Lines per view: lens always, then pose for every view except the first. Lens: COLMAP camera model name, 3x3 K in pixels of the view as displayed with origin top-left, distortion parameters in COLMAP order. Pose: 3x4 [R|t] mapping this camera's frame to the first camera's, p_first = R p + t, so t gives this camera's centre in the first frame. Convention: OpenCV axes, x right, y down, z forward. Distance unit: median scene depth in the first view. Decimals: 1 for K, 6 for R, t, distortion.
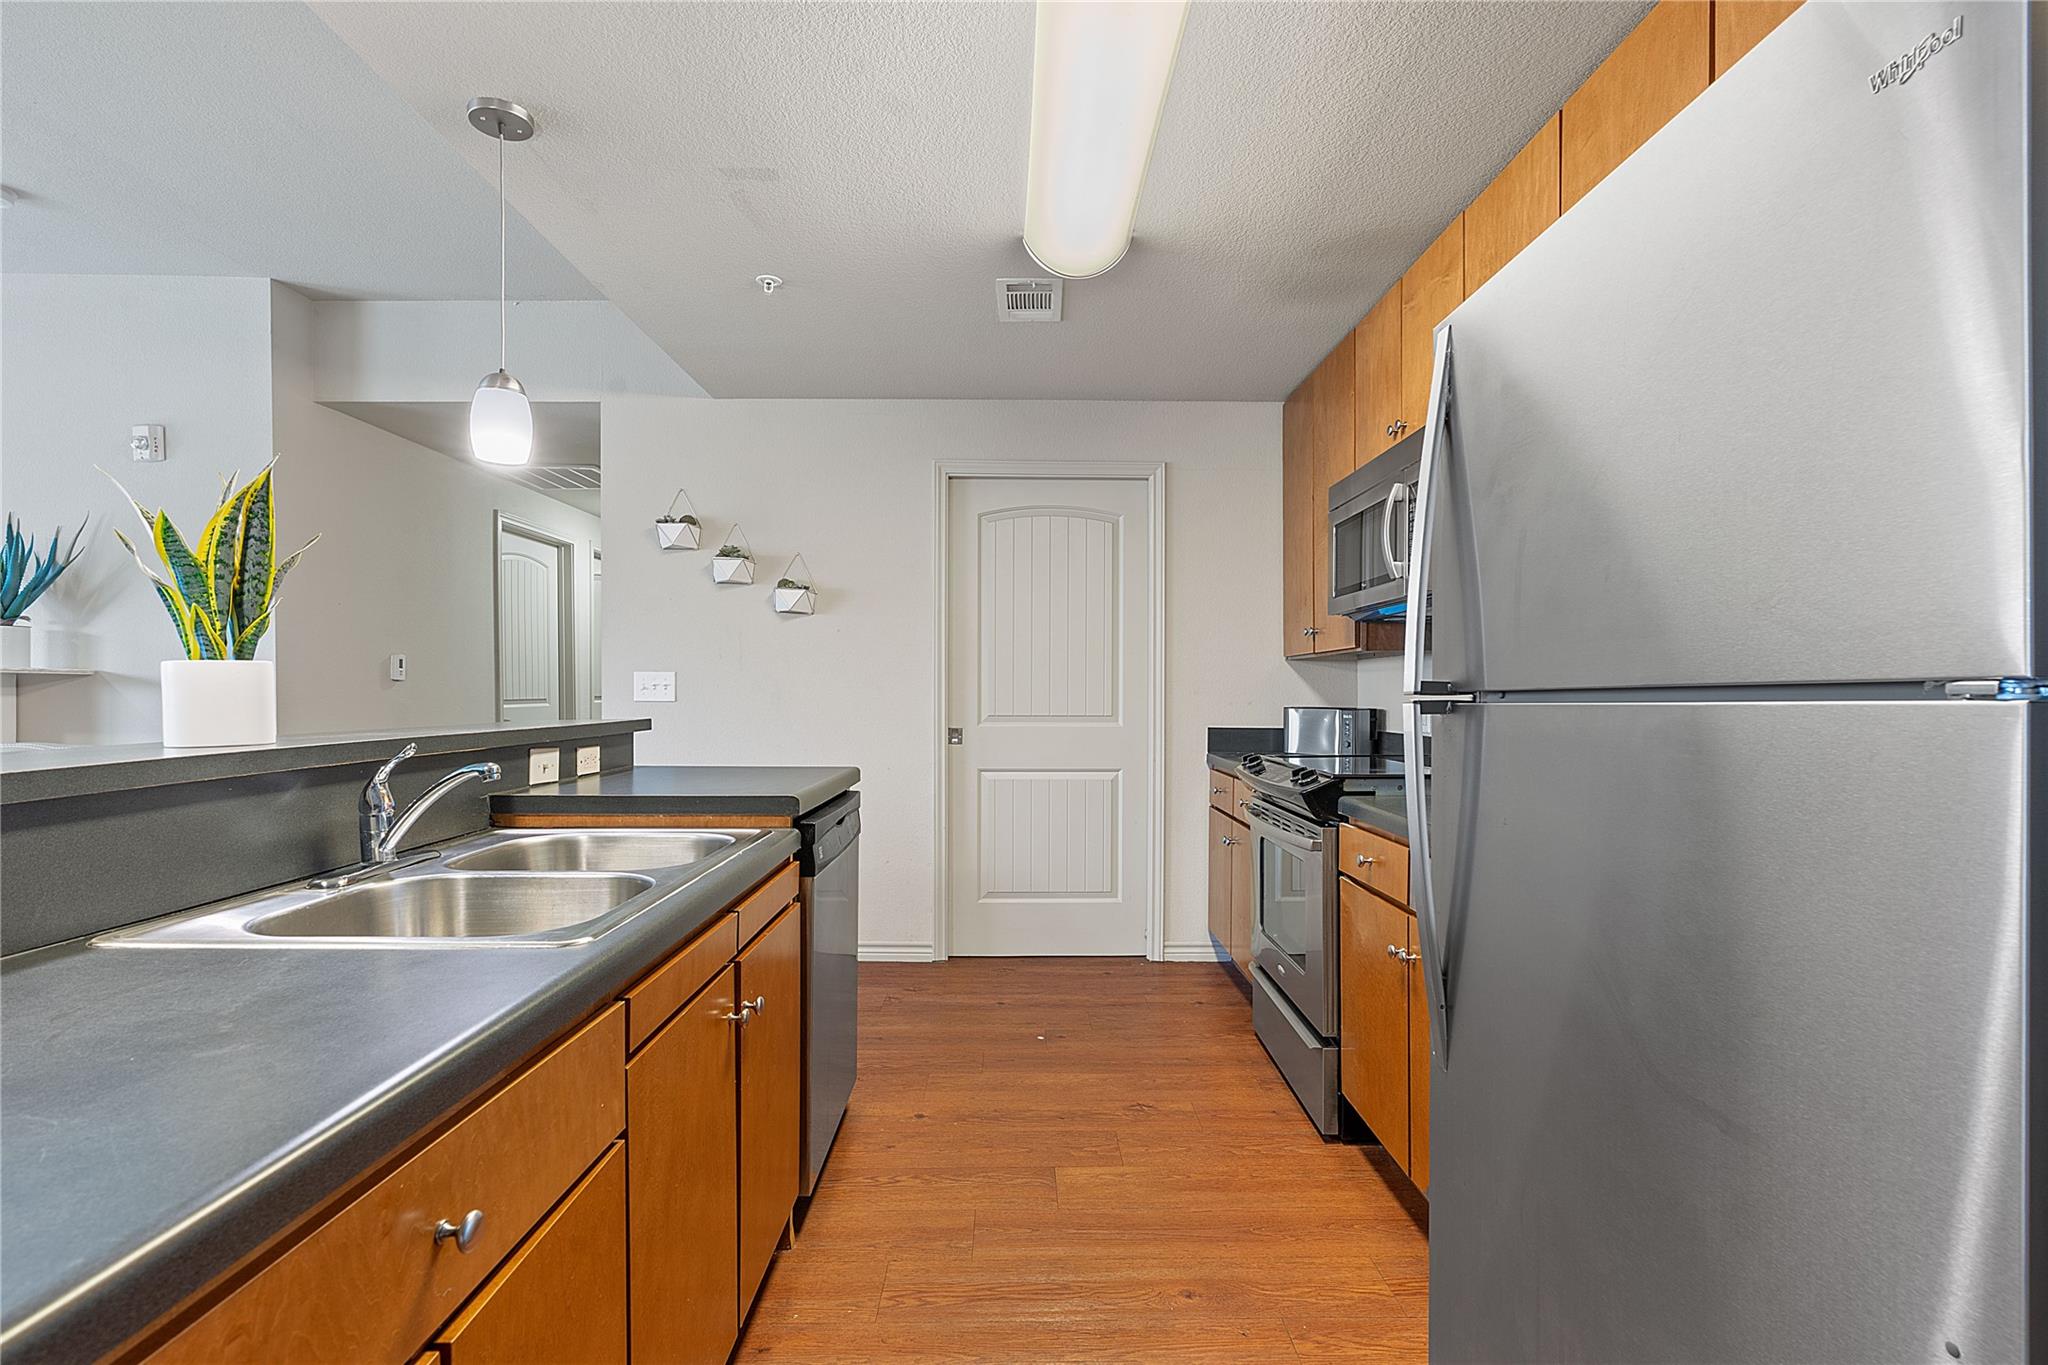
lens RADIAL K [[967.5, 0, 1019.8], [0, 967.5, 698.5], [0, 0, 1]] dist [0.000521, 0.000656]
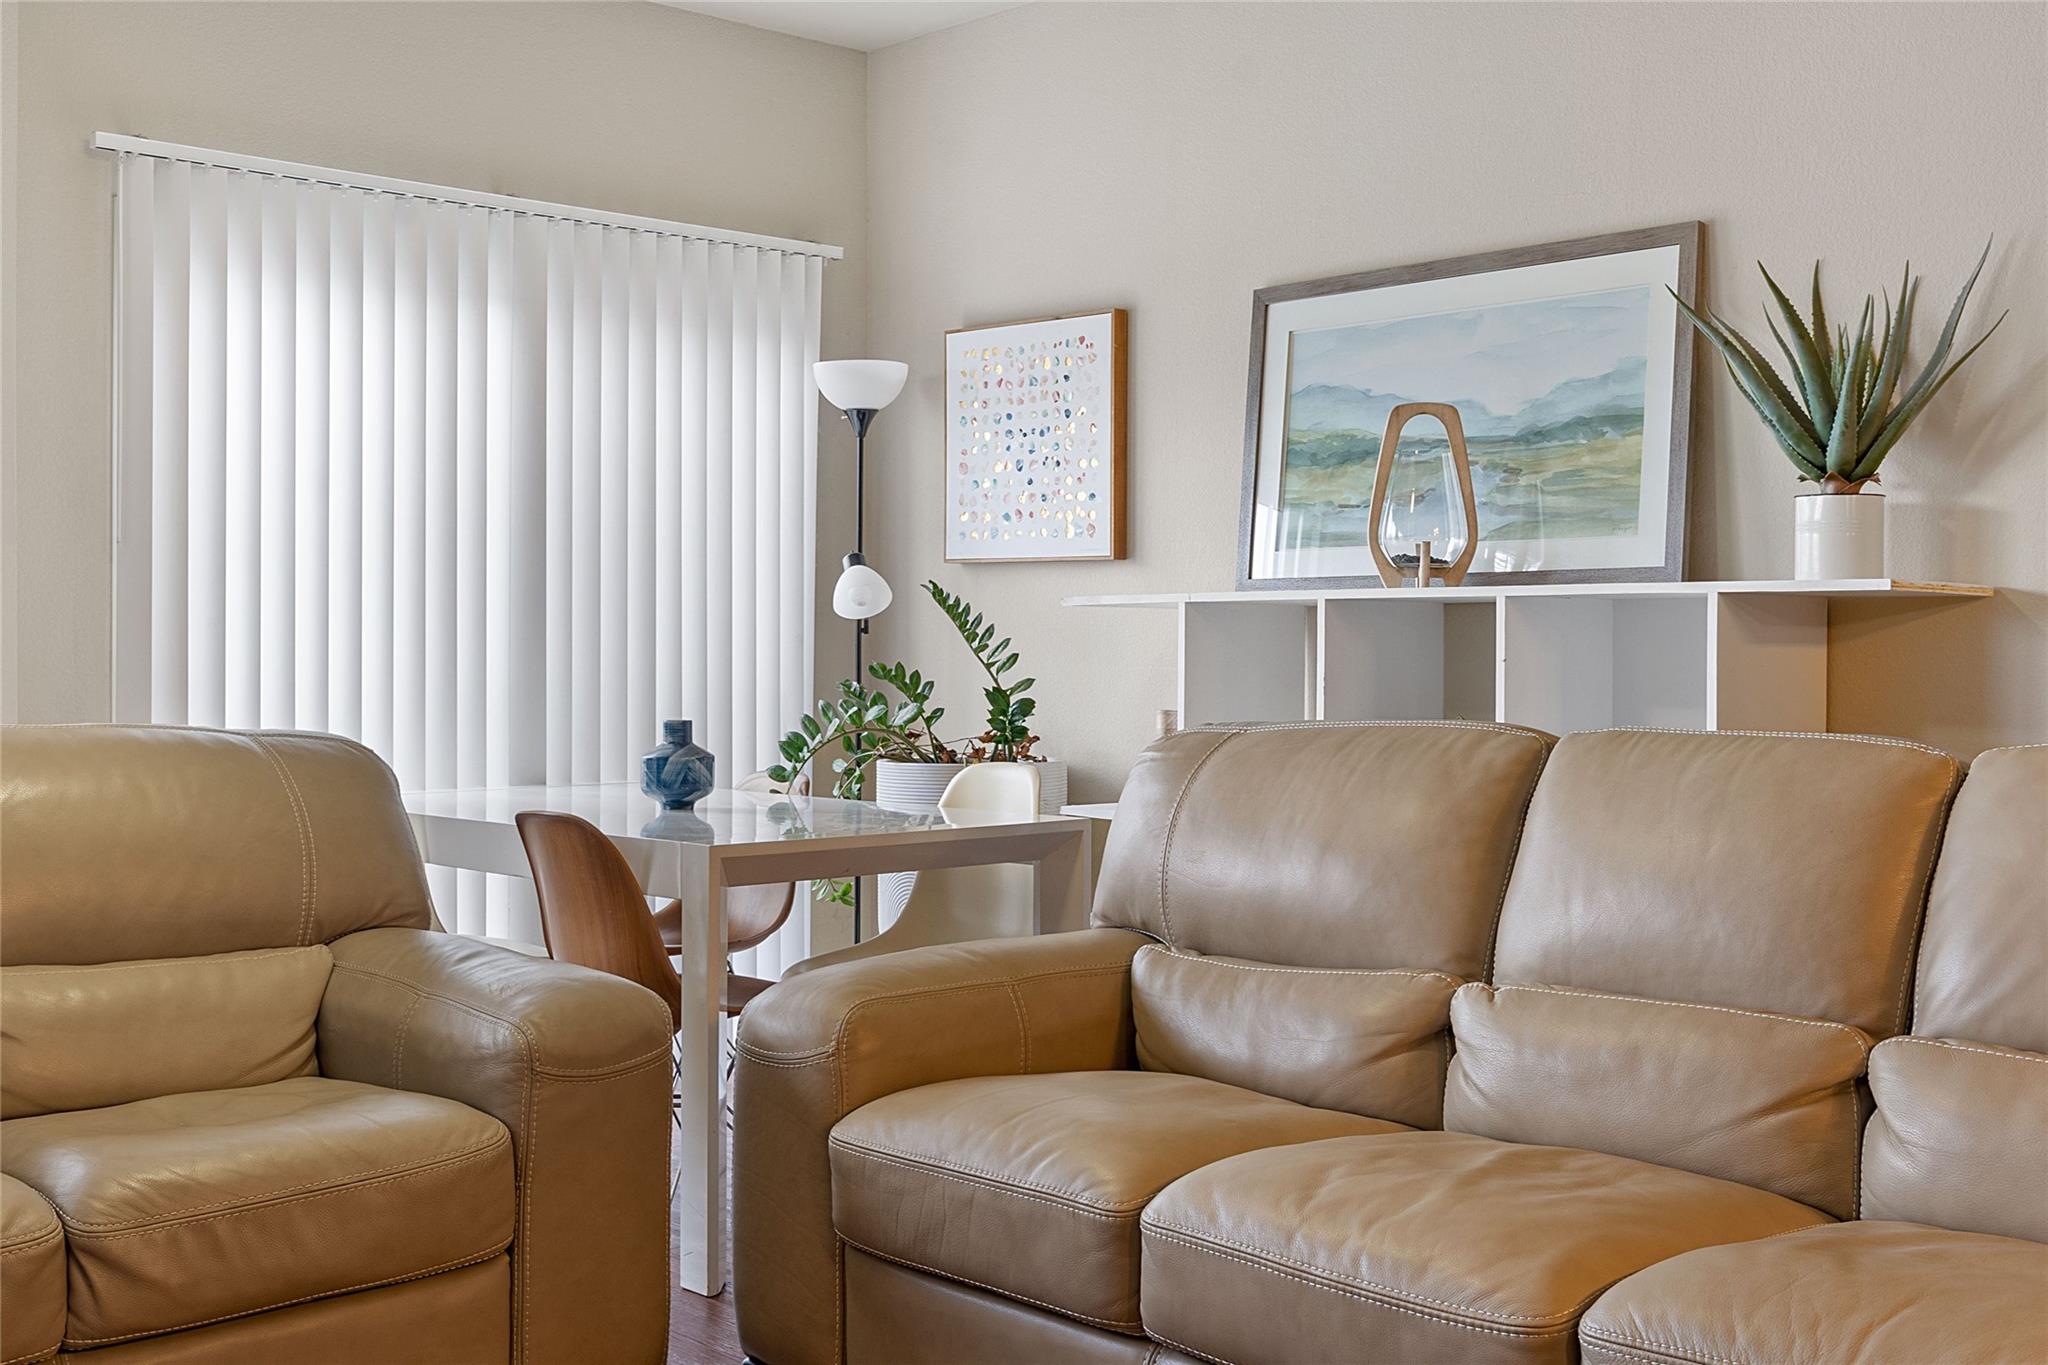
lens RADIAL K [[2233.0, 0, 1024.0], [0, 2233.0, 682.5], [0, 0, 1]] dist [0.001431, -0.001069]
pose [[0.672798, 0.007432, -0.739789, -0.488224], [-0.002451, 0.999966, 0.007817, 0.008464], [0.739822, -0.003446, 0.672794, -0.035345]]
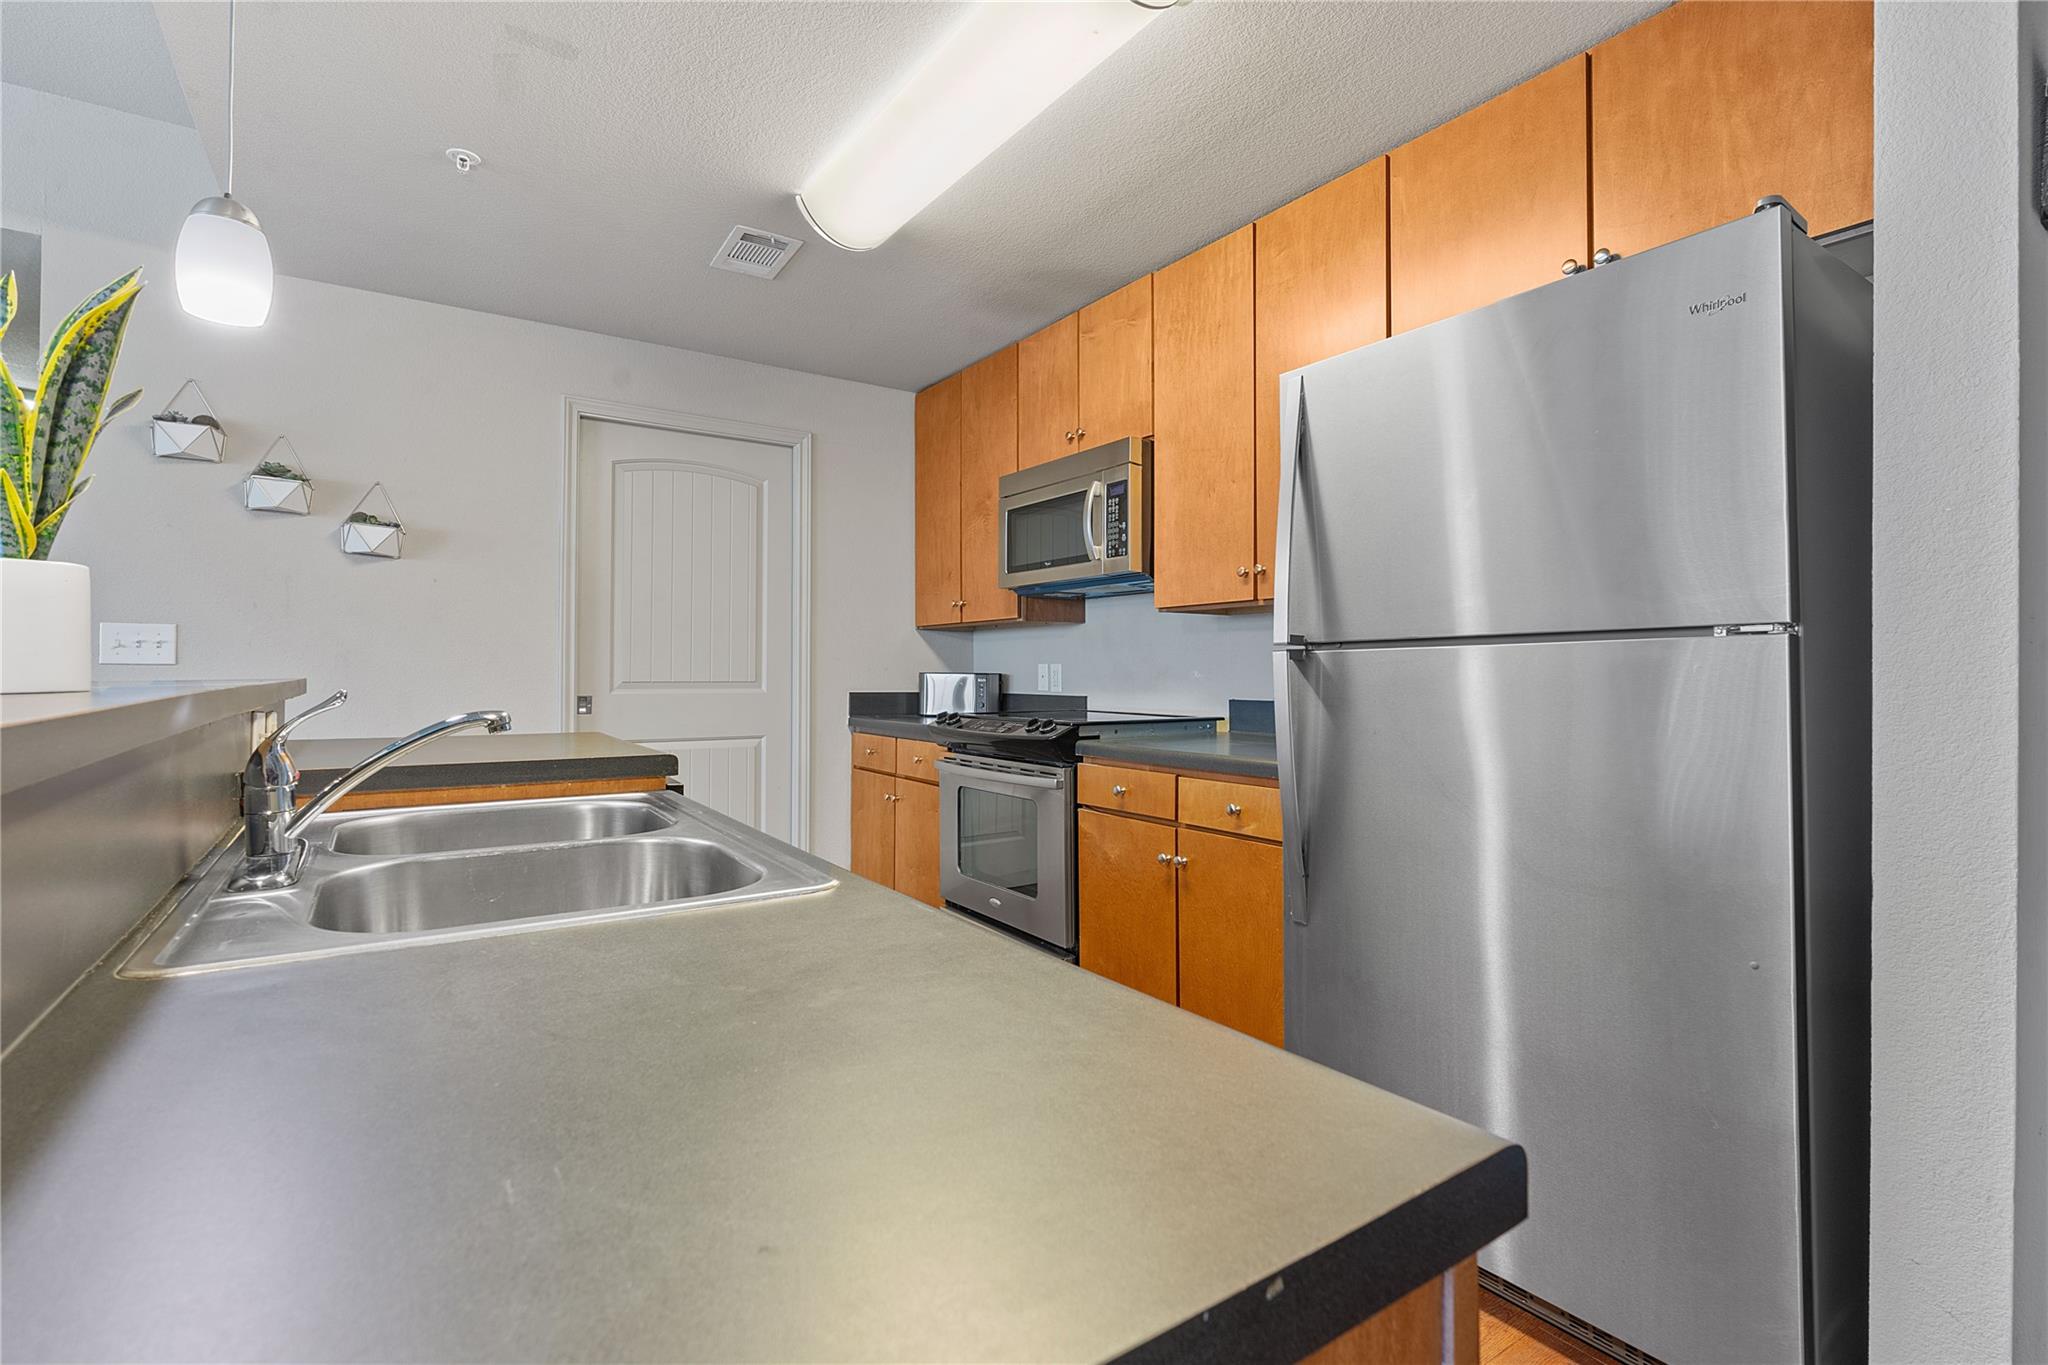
lens RADIAL K [[962.1, 0, 1026.6], [0, 962.1, 659.6], [0, 0, 1]] dist [-0.004720, 0.000162]
pose [[0.832165, 0.008961, 0.554456, -0.233070], [0.001752, 0.999822, -0.018788, 0.015083], [-0.554525, 0.016606, 0.832001, 0.035183]]
